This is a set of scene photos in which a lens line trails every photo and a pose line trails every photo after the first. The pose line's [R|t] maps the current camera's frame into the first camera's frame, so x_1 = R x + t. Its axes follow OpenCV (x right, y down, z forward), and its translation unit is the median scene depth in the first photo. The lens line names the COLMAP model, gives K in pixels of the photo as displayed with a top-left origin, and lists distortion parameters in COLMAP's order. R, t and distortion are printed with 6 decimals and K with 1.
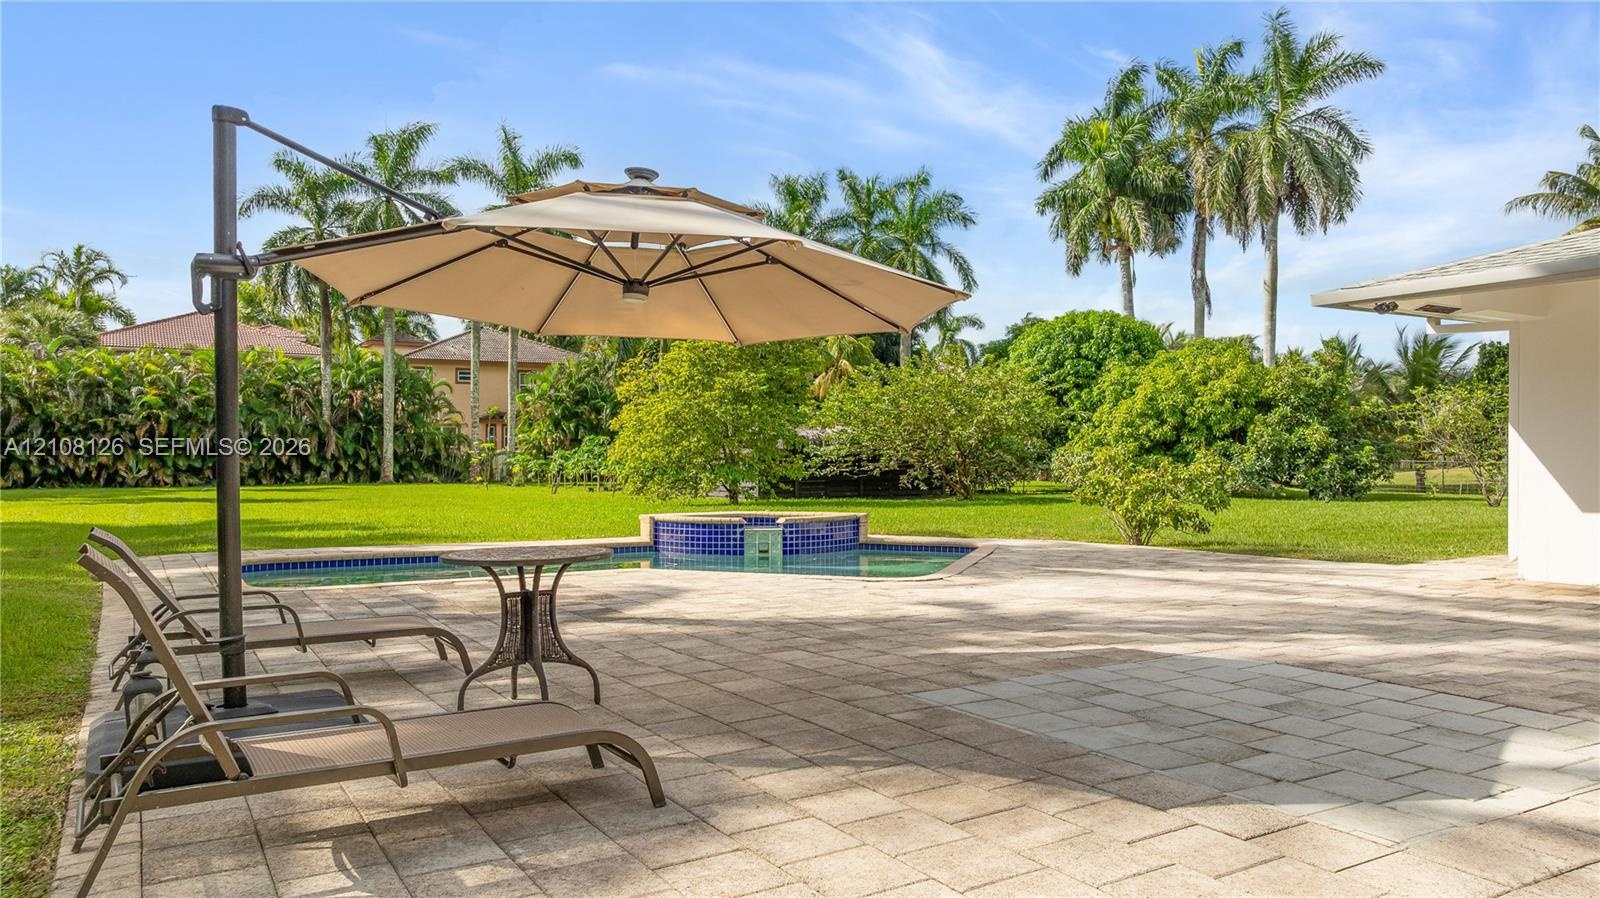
lens RADIAL K [[1131.2, 0, 808.0], [0, 1131.2, 452.7], [0, 0, 1]] dist [-0.017235, 0.011850]
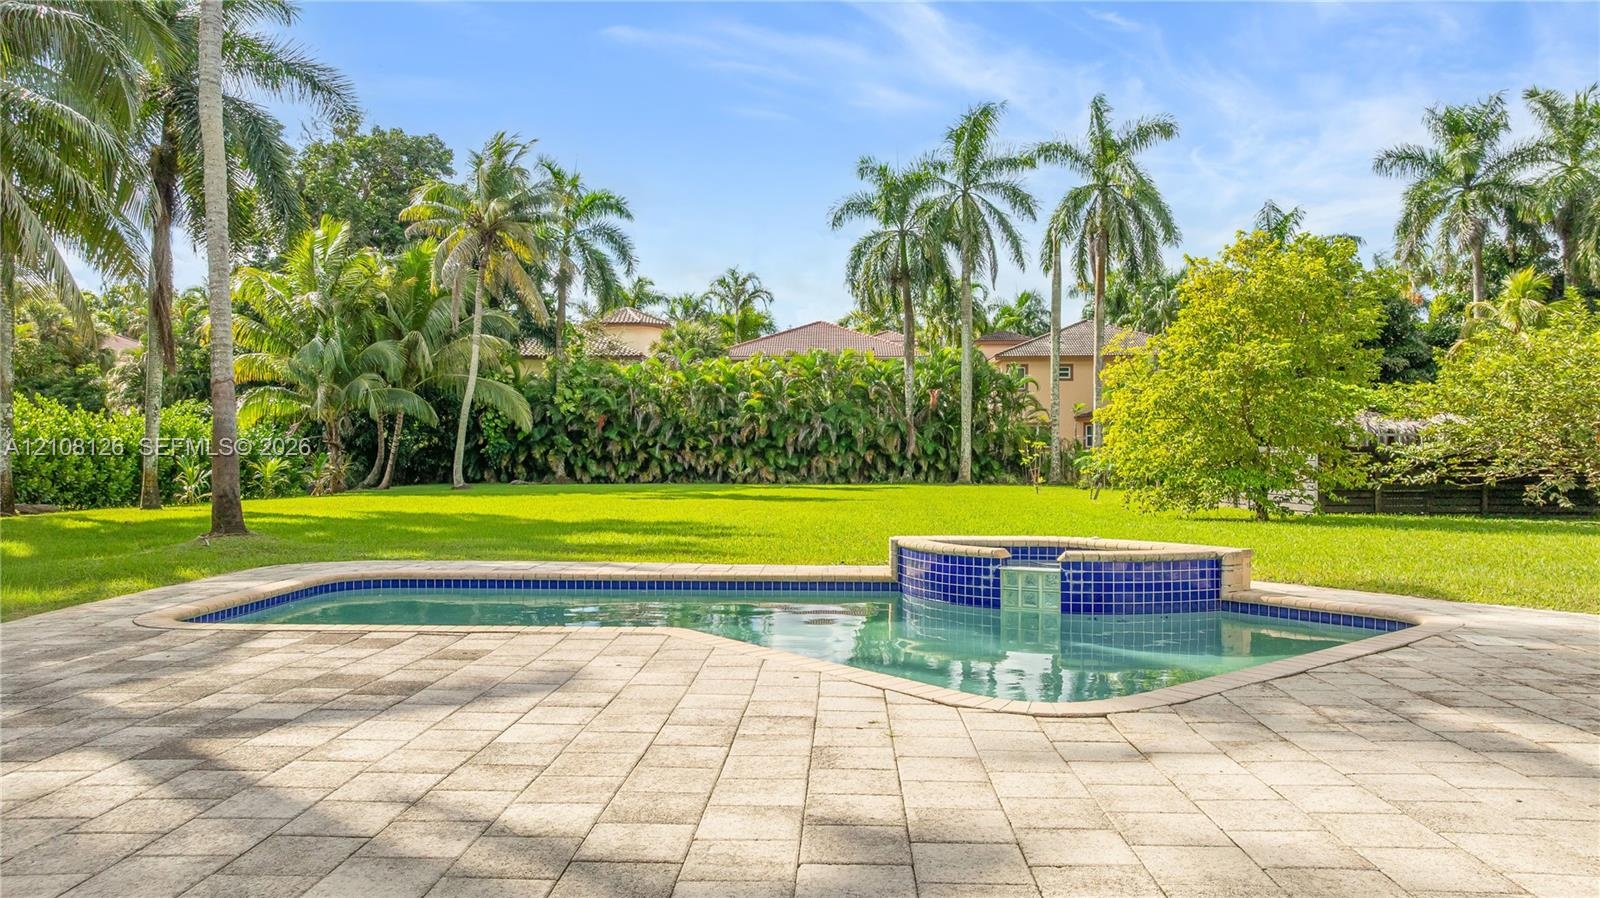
lens RADIAL K [[1131.2, 0, 800.6], [0, 1131.2, 451.7], [0, 0, 1]] dist [-0.017235, 0.011850]
pose [[0.831458, 0.001387, -0.555586, 0.093929], [-0.002499, 0.999996, -0.001244, 0.001694], [0.555582, 0.002423, 0.831458, 0.188243]]
